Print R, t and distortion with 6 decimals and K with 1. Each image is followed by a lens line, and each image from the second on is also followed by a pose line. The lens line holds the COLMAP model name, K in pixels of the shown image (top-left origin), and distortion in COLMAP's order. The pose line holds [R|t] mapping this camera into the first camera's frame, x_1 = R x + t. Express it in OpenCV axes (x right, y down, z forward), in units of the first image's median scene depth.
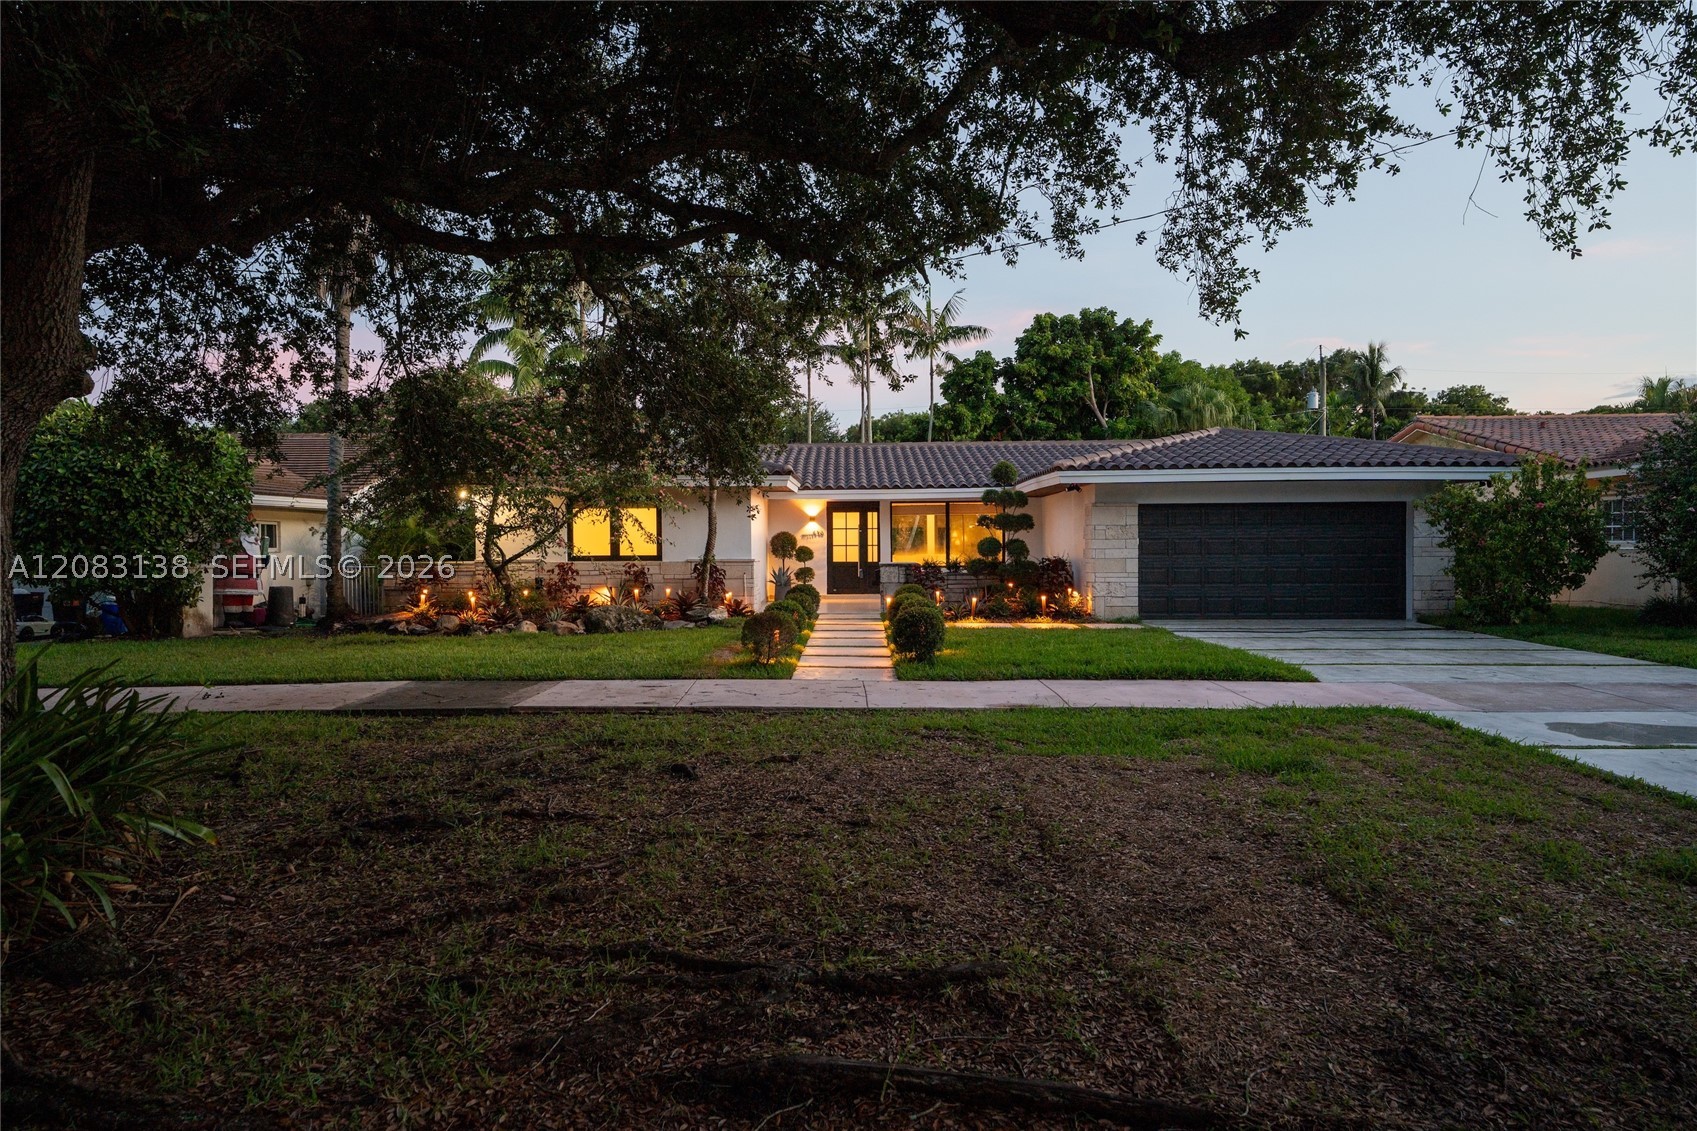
lens RADIAL K [[1091.2, 0, 842.2], [0, 1091.2, 562.6], [0, 0, 1]] dist [0.016075, 0.002614]
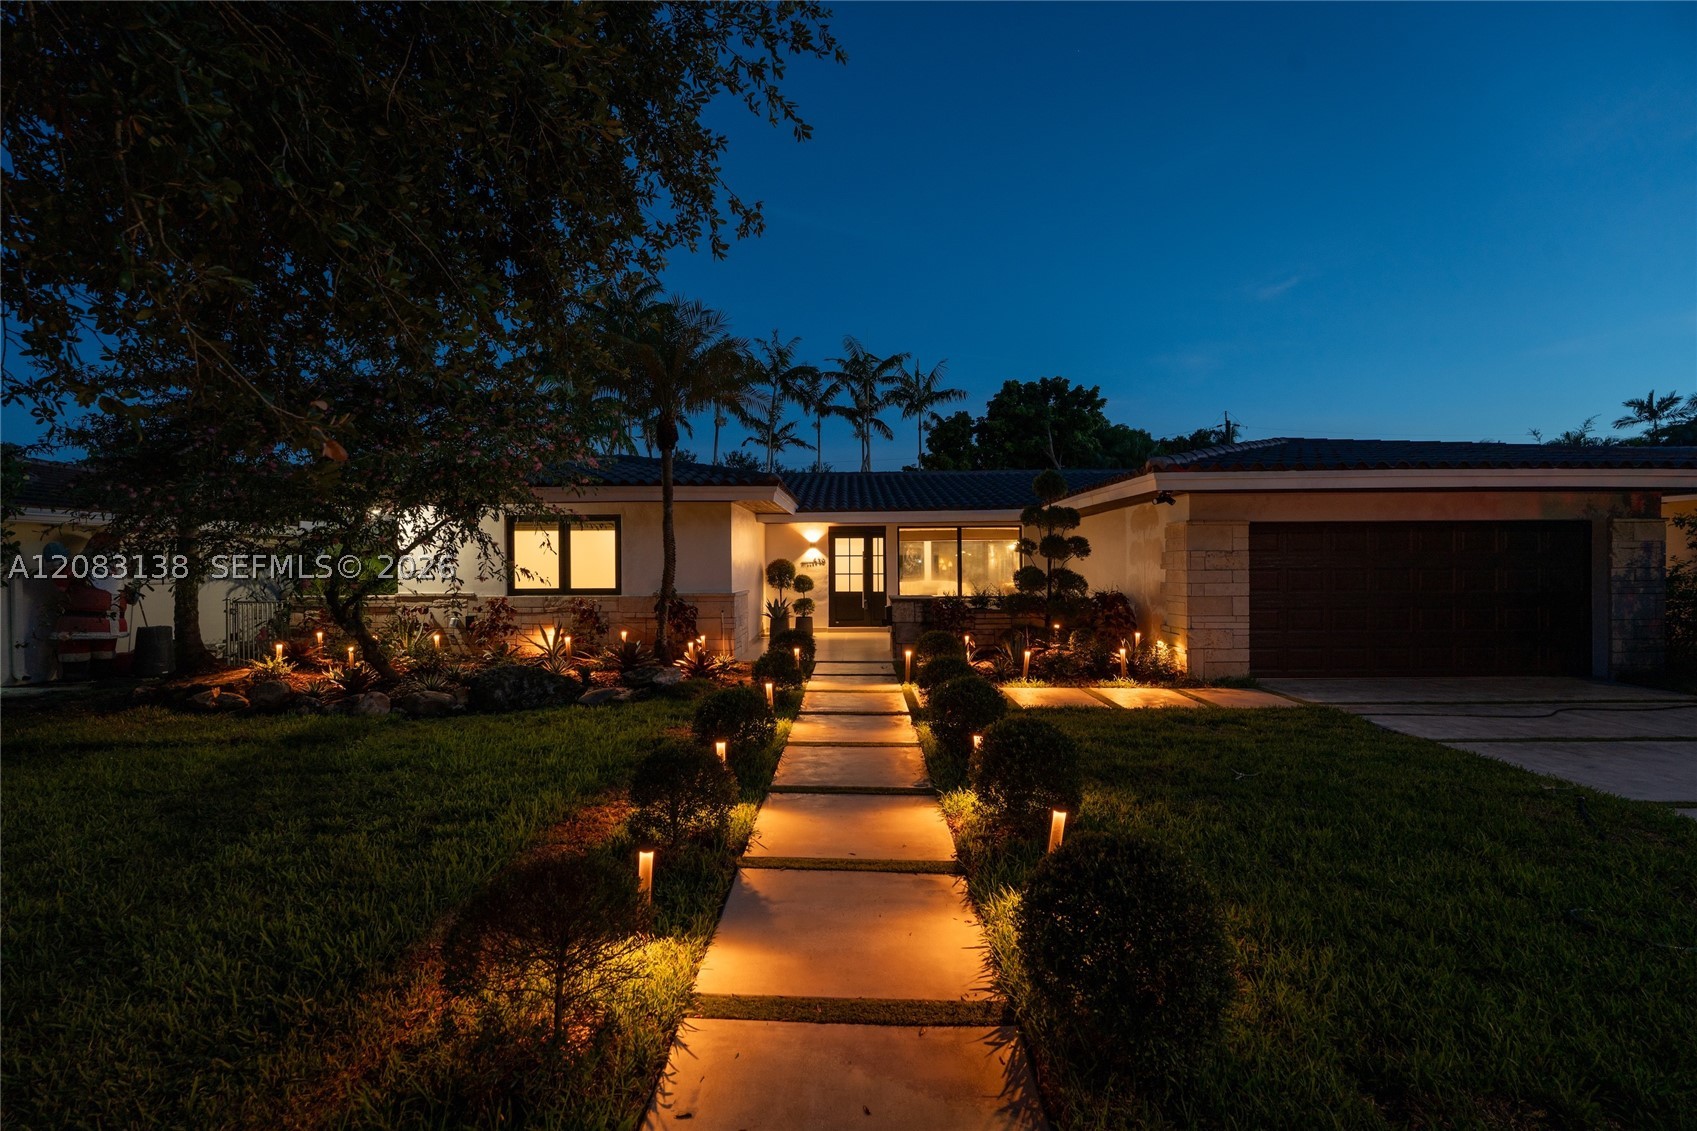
lens RADIAL K [[682.5, 0, 840.3], [0, 682.5, 566.2], [0, 0, 1]] dist [-0.028406, 0.002419]
pose [[0.999953, 0.000511, -0.009710, 0.002033], [-0.000678, 0.999852, -0.017165, -0.018154], [0.009700, 0.017171, 0.999806, 0.620189]]
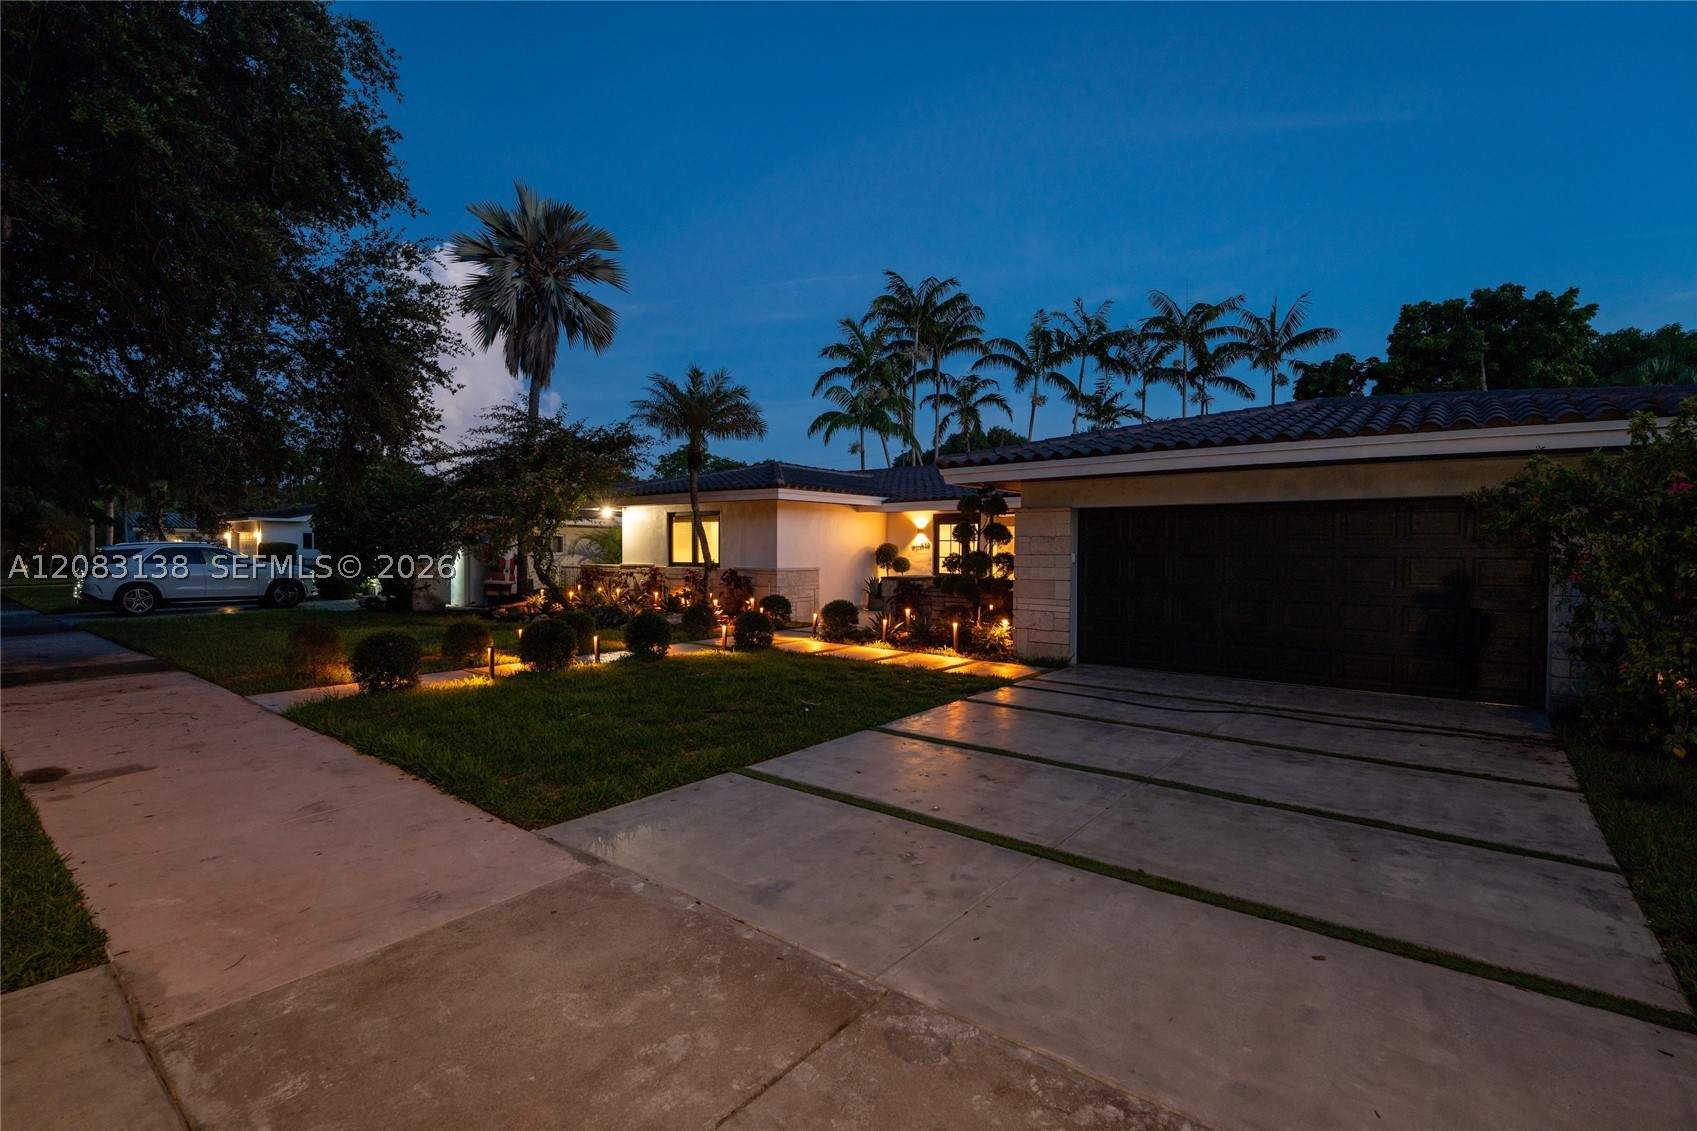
lens RADIAL K [[775.2, 0, 847.5], [0, 775.2, 569.6], [0, 0, 1]] dist [-0.014218, -0.000871]
pose [[0.787153, 0.026601, -0.616184, 0.541501], [-0.023194, 0.999639, 0.013525, -0.017386], [0.616322, 0.003645, 0.787486, 0.556419]]
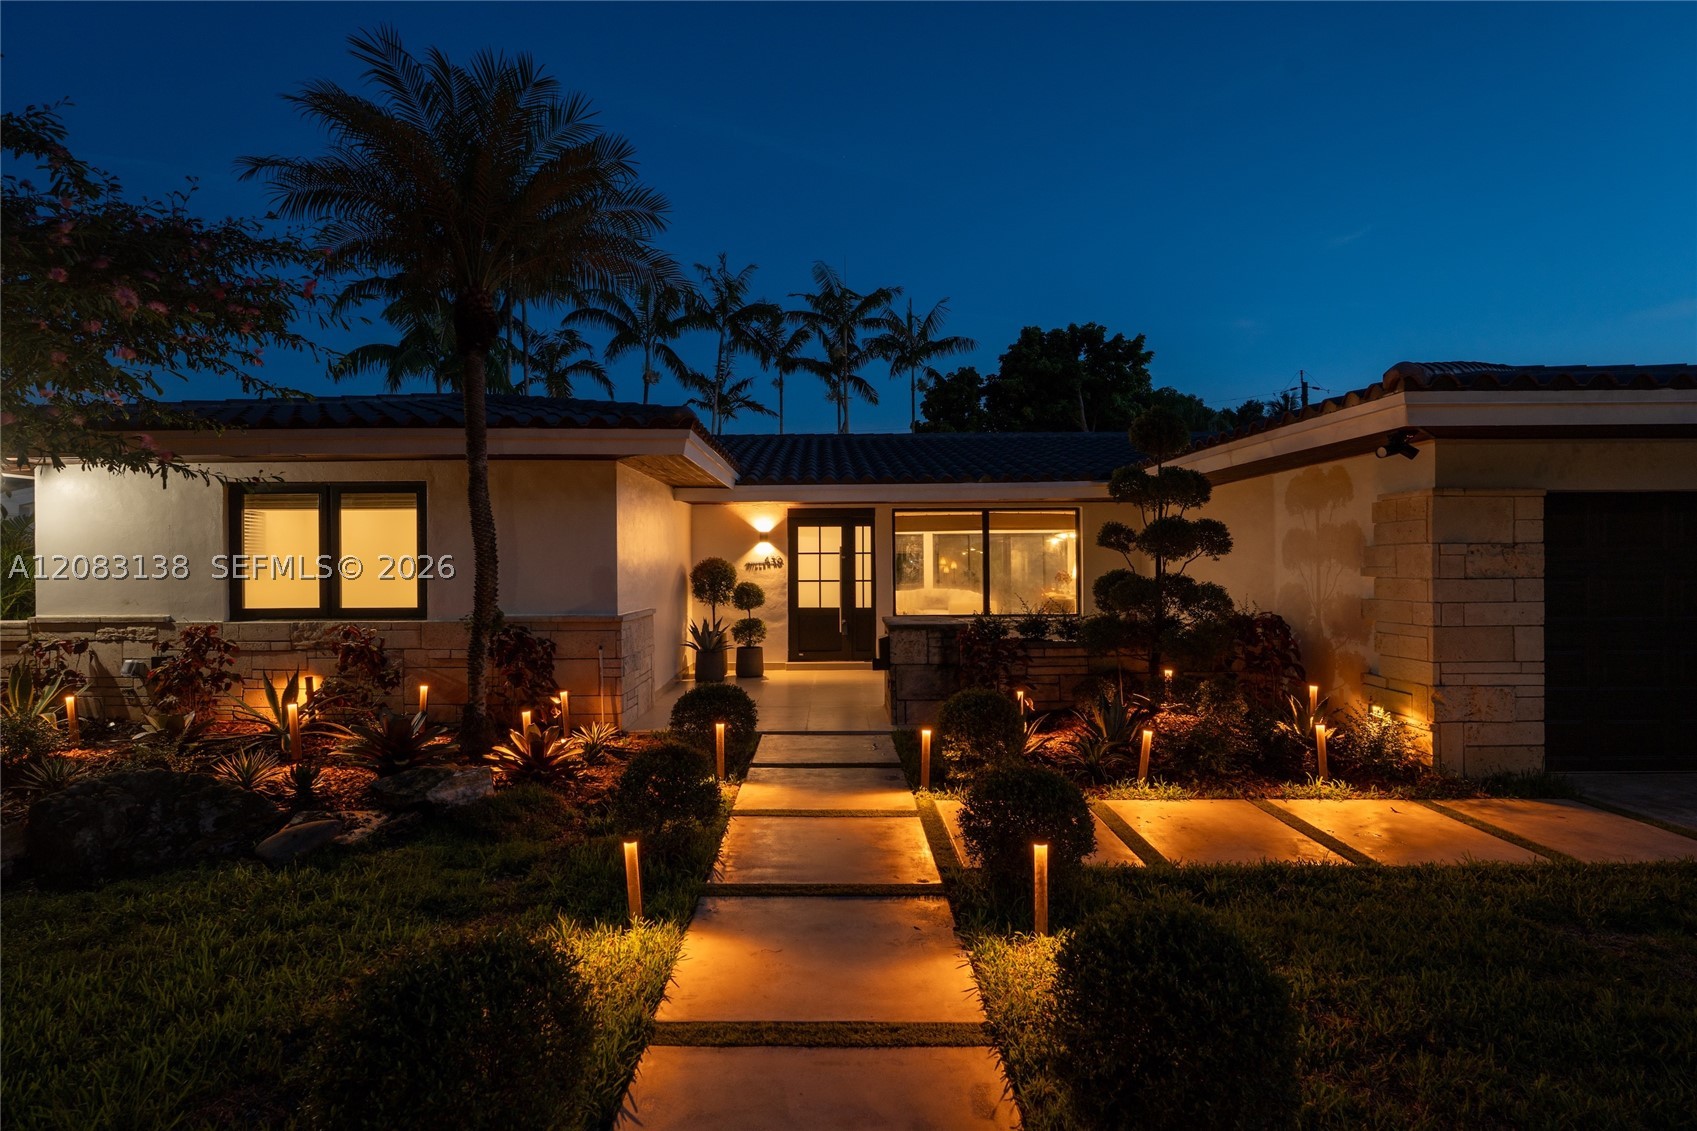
lens RADIAL K [[805.1, 0, 835.5], [0, 805.1, 566.7], [0, 0, 1]] dist [-0.011311, 0.000867]
pose [[0.999790, 0.000901, 0.020472, 0.004700], [-0.000539, 0.999844, -0.017669, -0.023078], [-0.020485, 0.017654, 0.999634, 0.808714]]
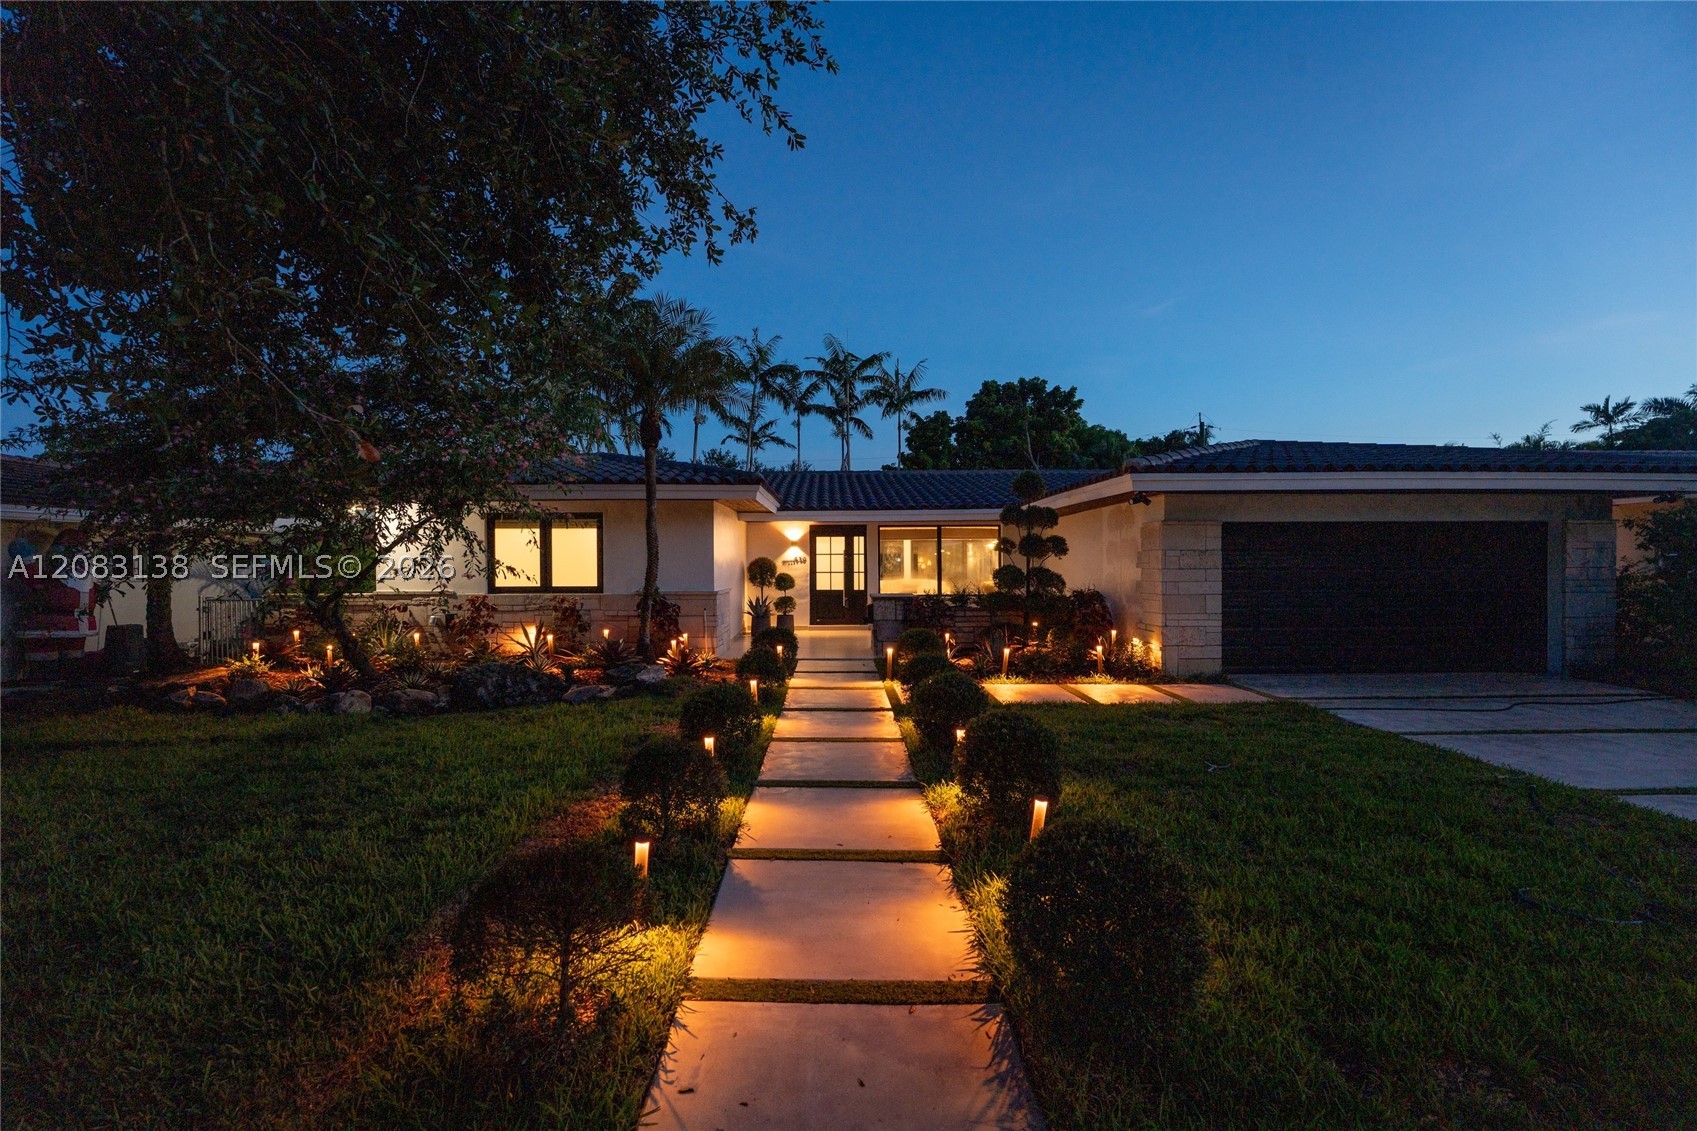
lens RADIAL K [[682.5, 0, 837.6], [0, 682.5, 568.8], [0, 0, 1]] dist [-0.028406, 0.002419]
pose [[0.999836, 0.002190, 0.017994, -0.001165], [-0.001989, 0.999936, -0.011175, -0.017951], [-0.018017, 0.011137, 0.999776, 0.614830]]
